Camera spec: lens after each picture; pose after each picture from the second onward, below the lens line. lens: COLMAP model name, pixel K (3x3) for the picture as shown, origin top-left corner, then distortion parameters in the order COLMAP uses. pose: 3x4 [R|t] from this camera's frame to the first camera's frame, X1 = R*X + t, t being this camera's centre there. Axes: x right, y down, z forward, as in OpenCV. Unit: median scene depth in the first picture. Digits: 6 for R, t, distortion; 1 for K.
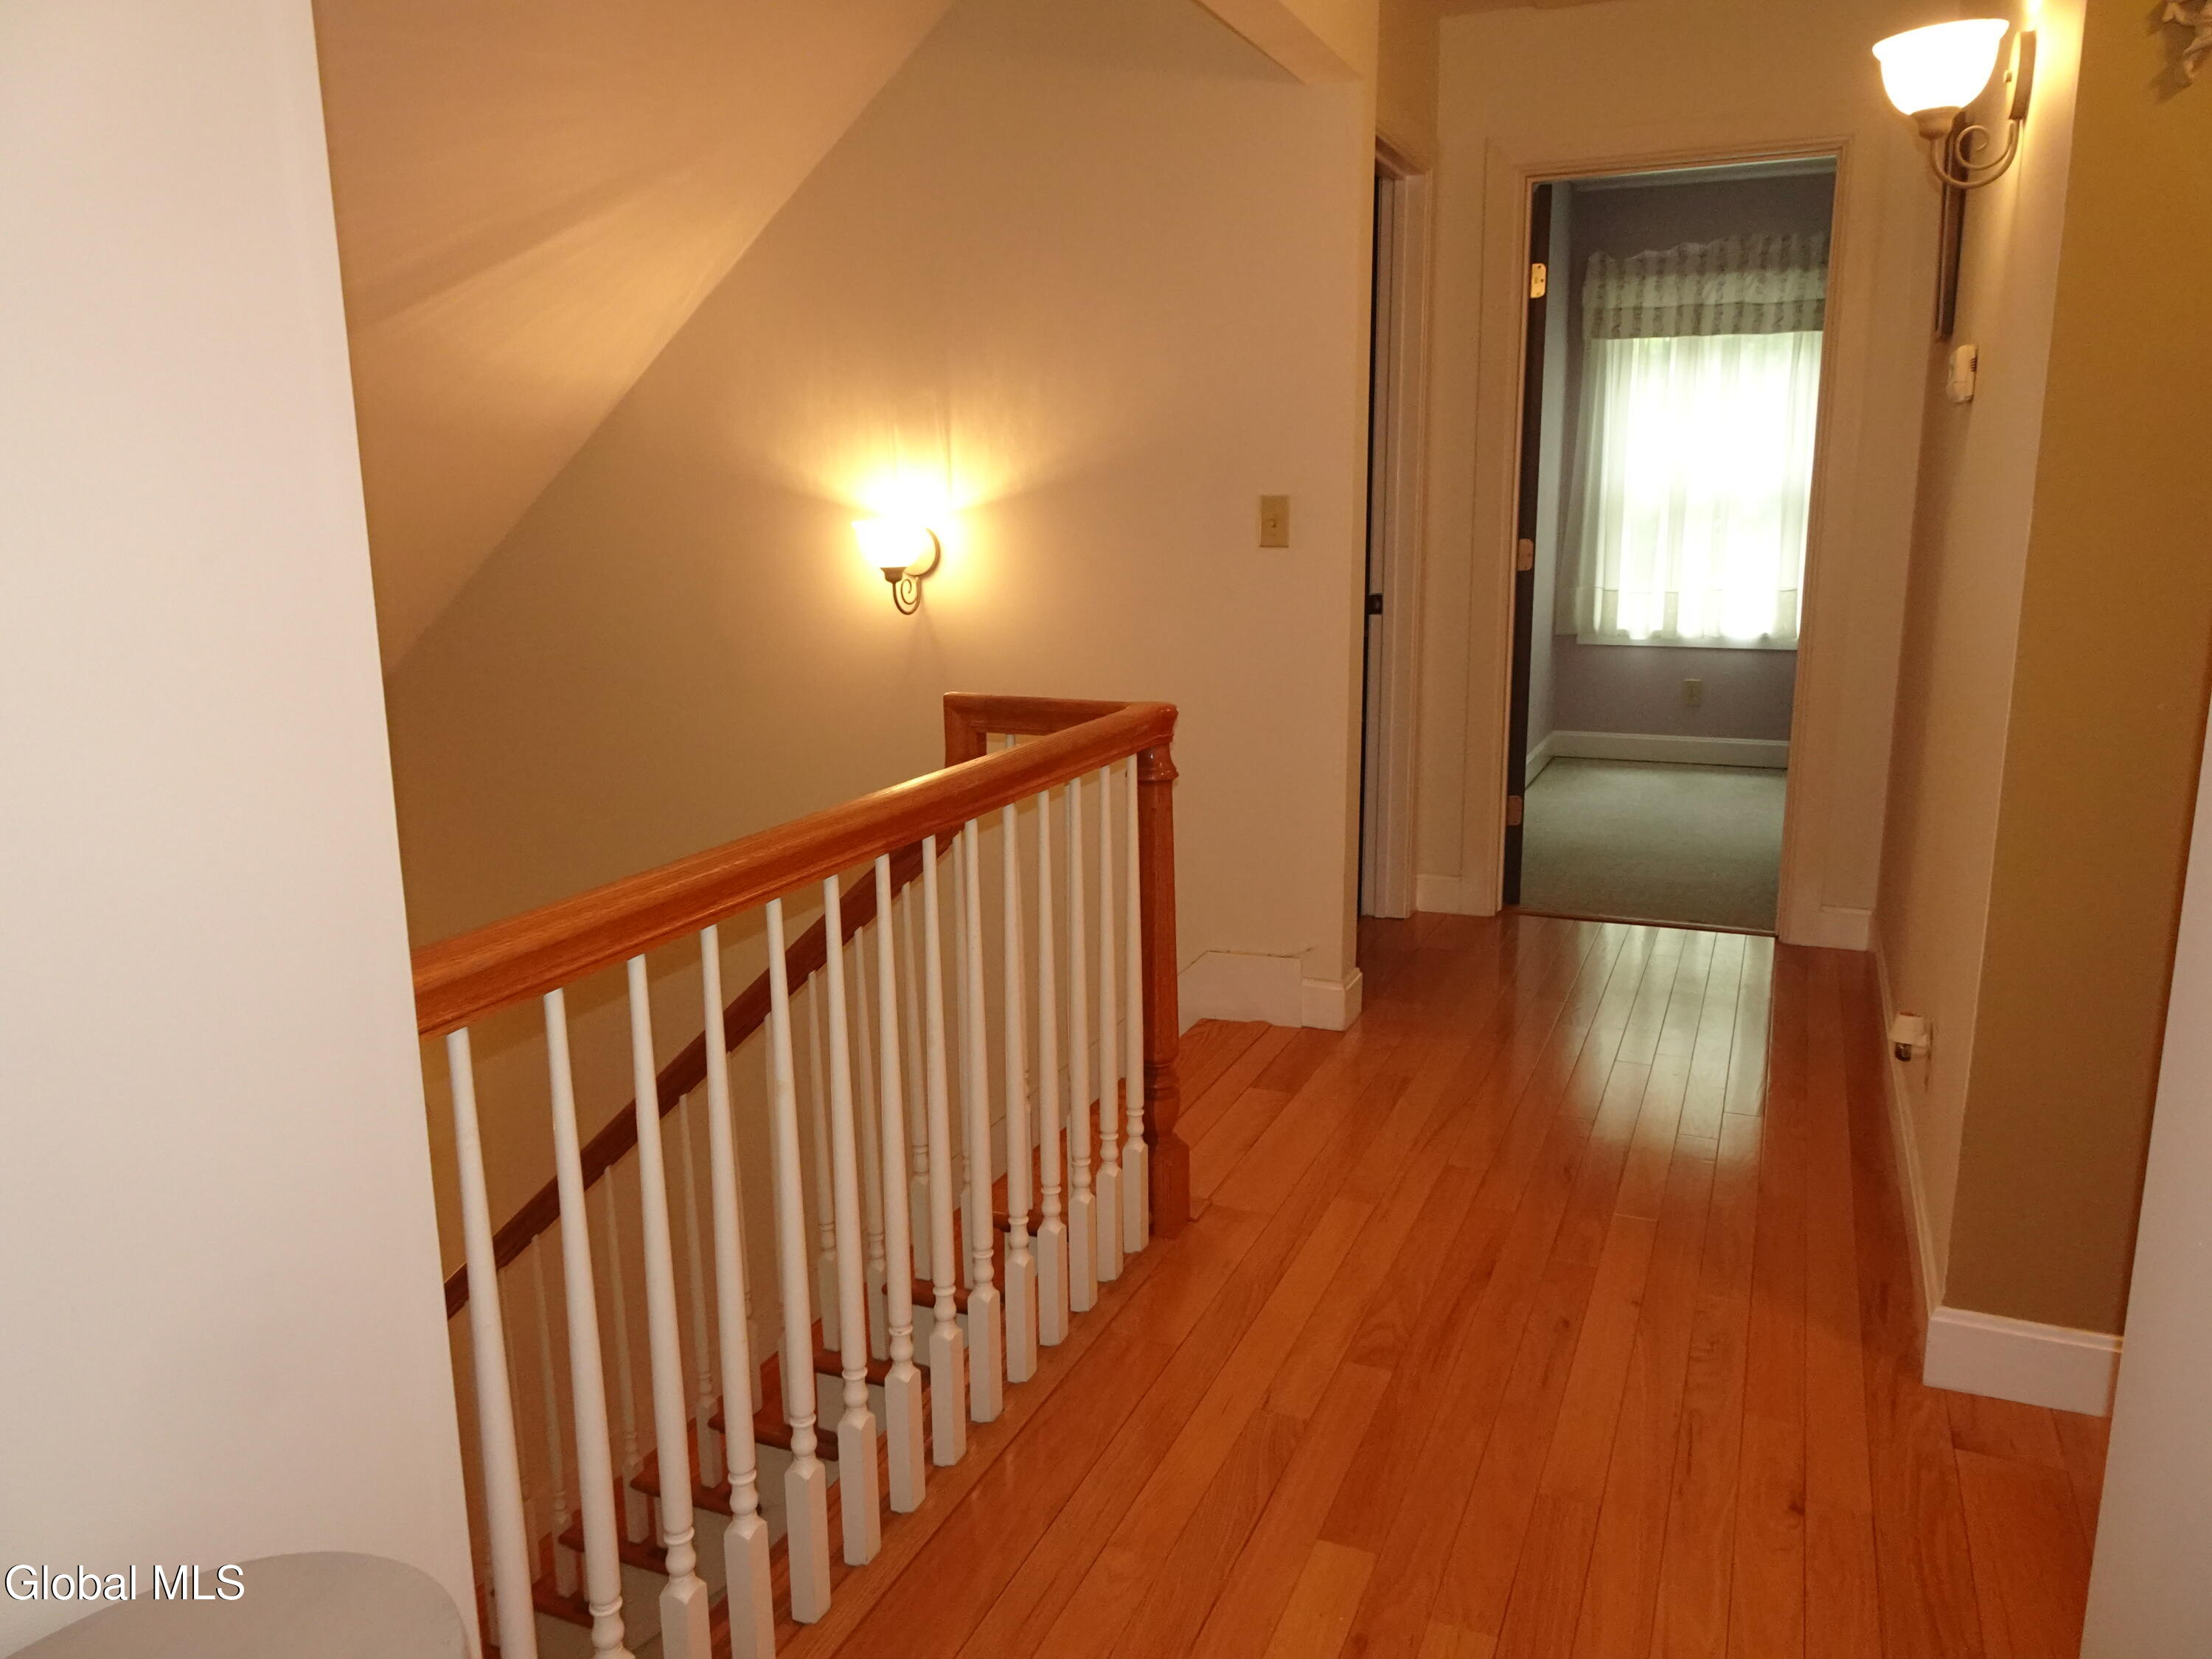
lens RADIAL K [[1605.5, 0, 1106.0], [0, 1605.5, 829.5], [0, 0, 1]] dist [-0.001291, 0.003491]
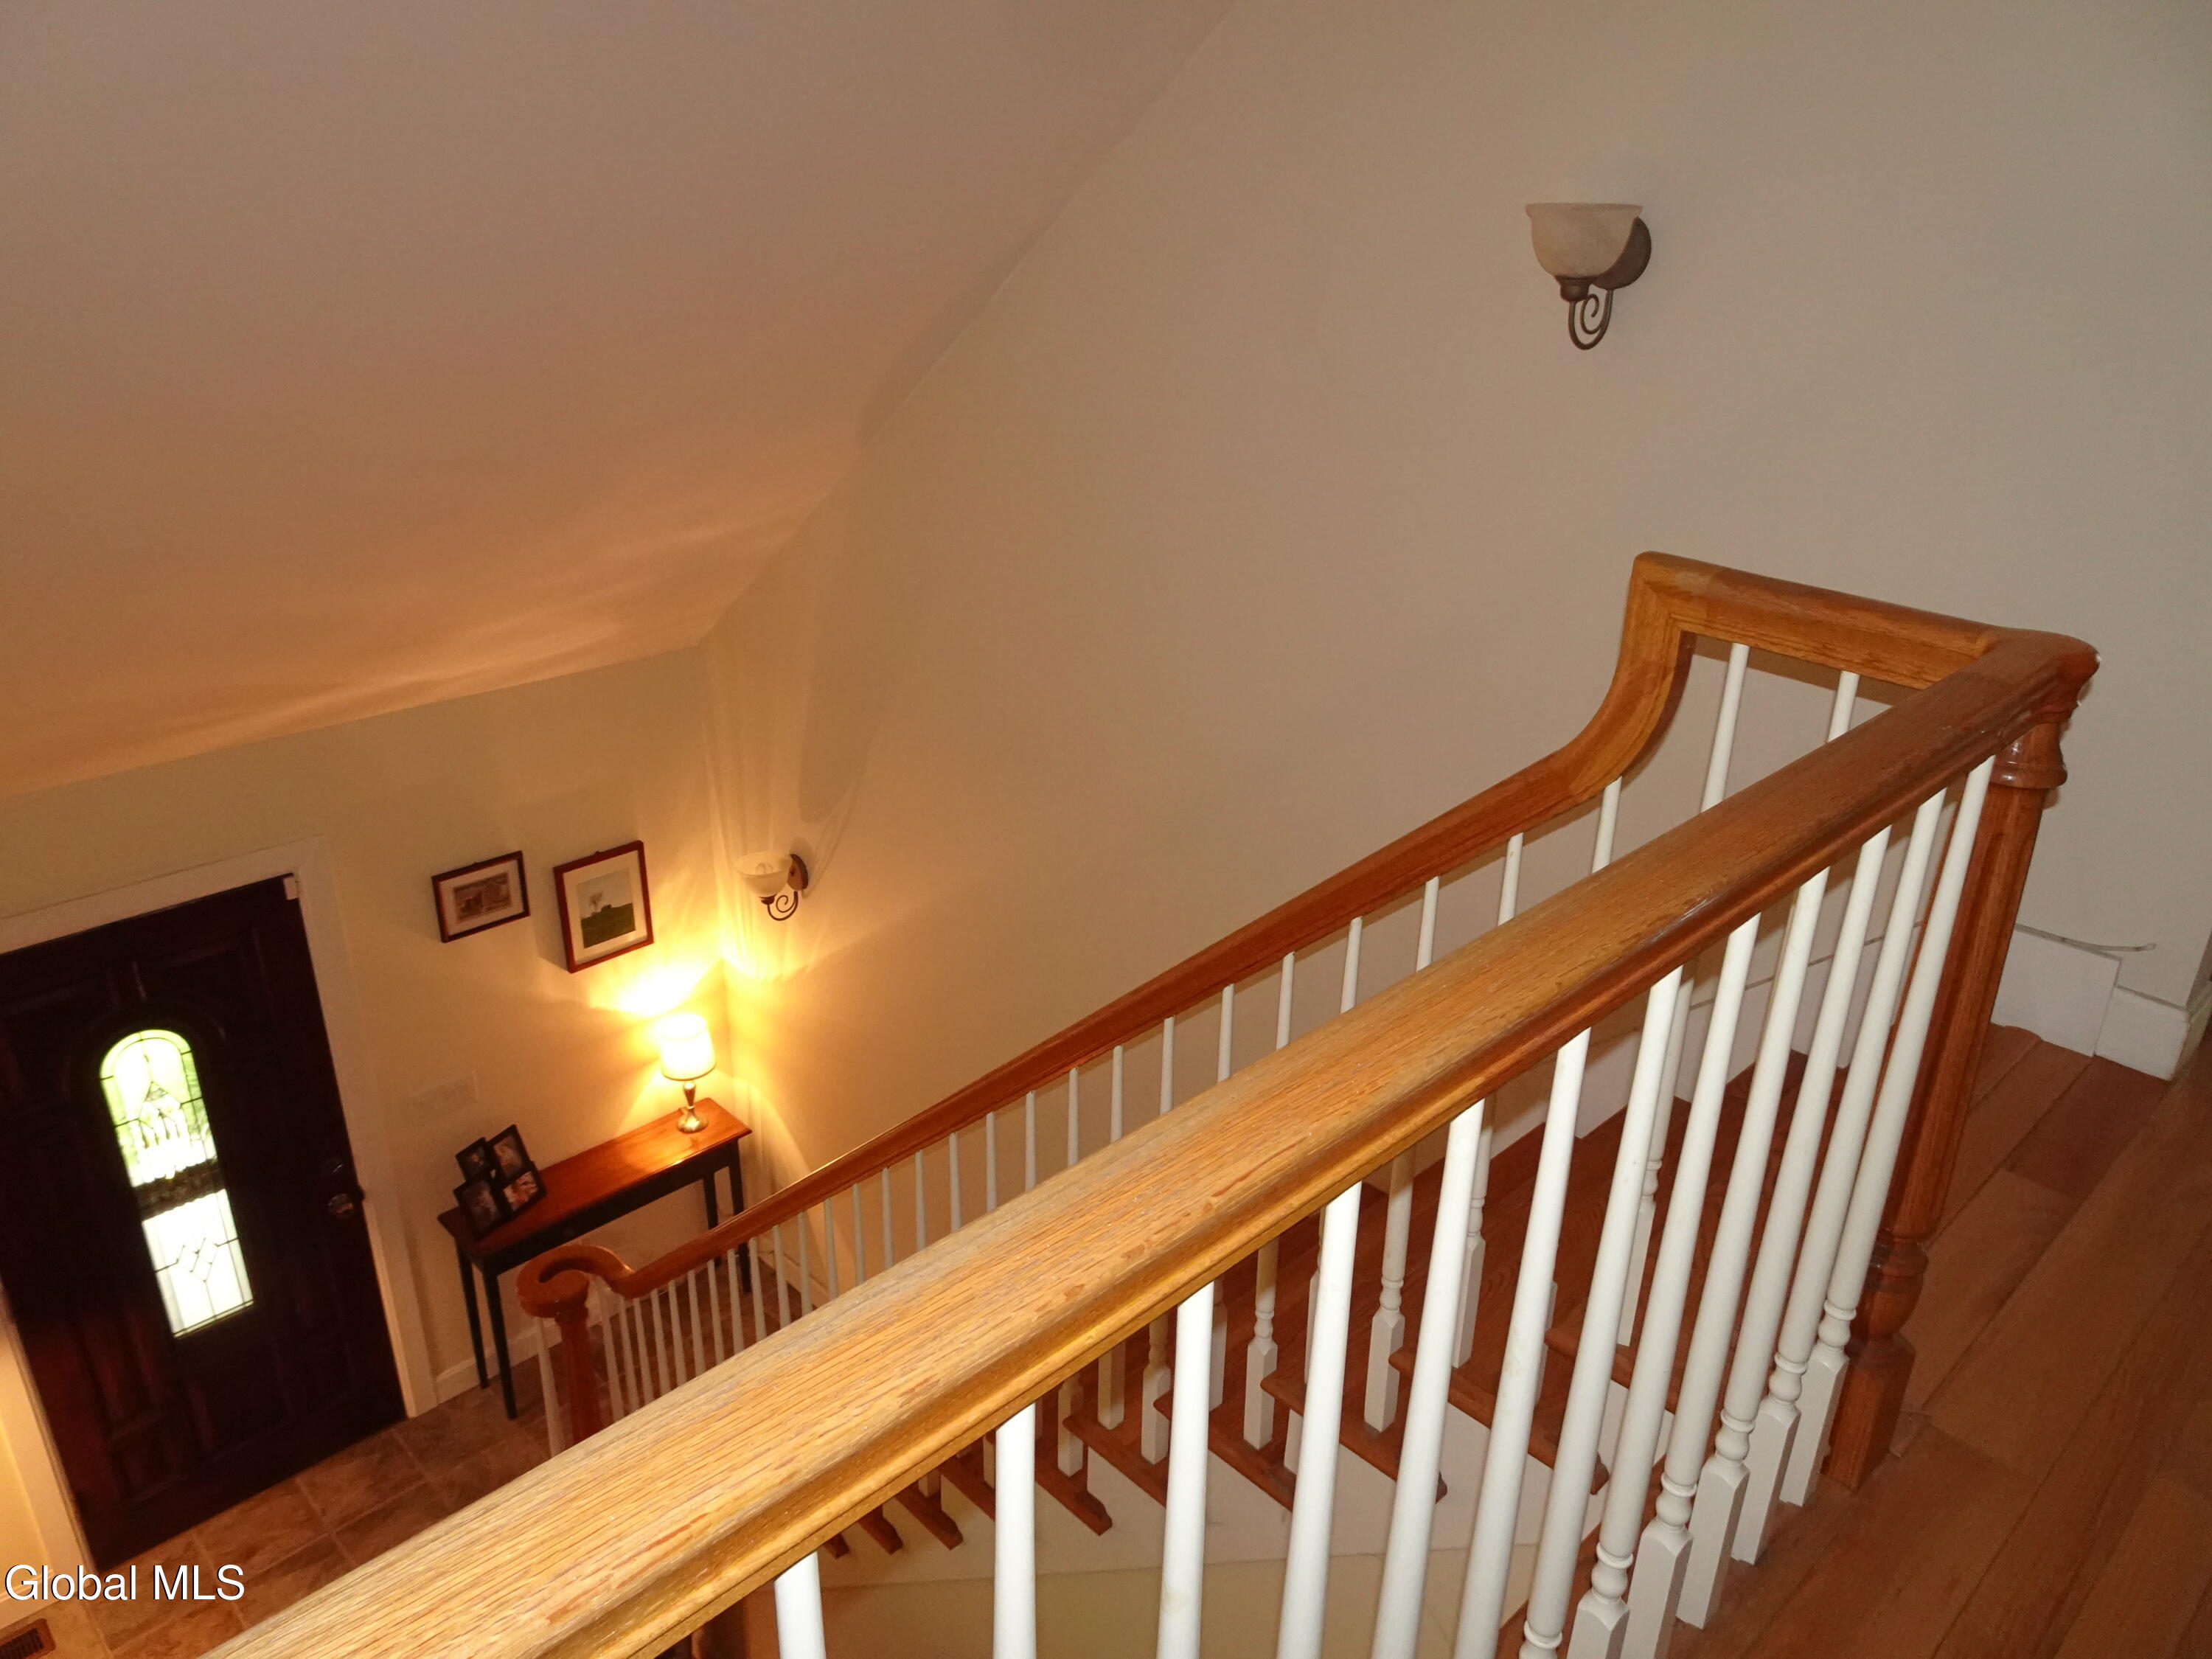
lens RADIAL K [[1605.5, 0, 1106.0], [0, 1605.5, 829.5], [0, 0, 1]] dist [-0.001291, 0.003491]
pose [[0.923033, 0.180837, -0.339571, -0.047960], [-0.105914, 0.967978, 0.227597, -0.079070], [0.369855, -0.174114, 0.912629, 0.294676]]
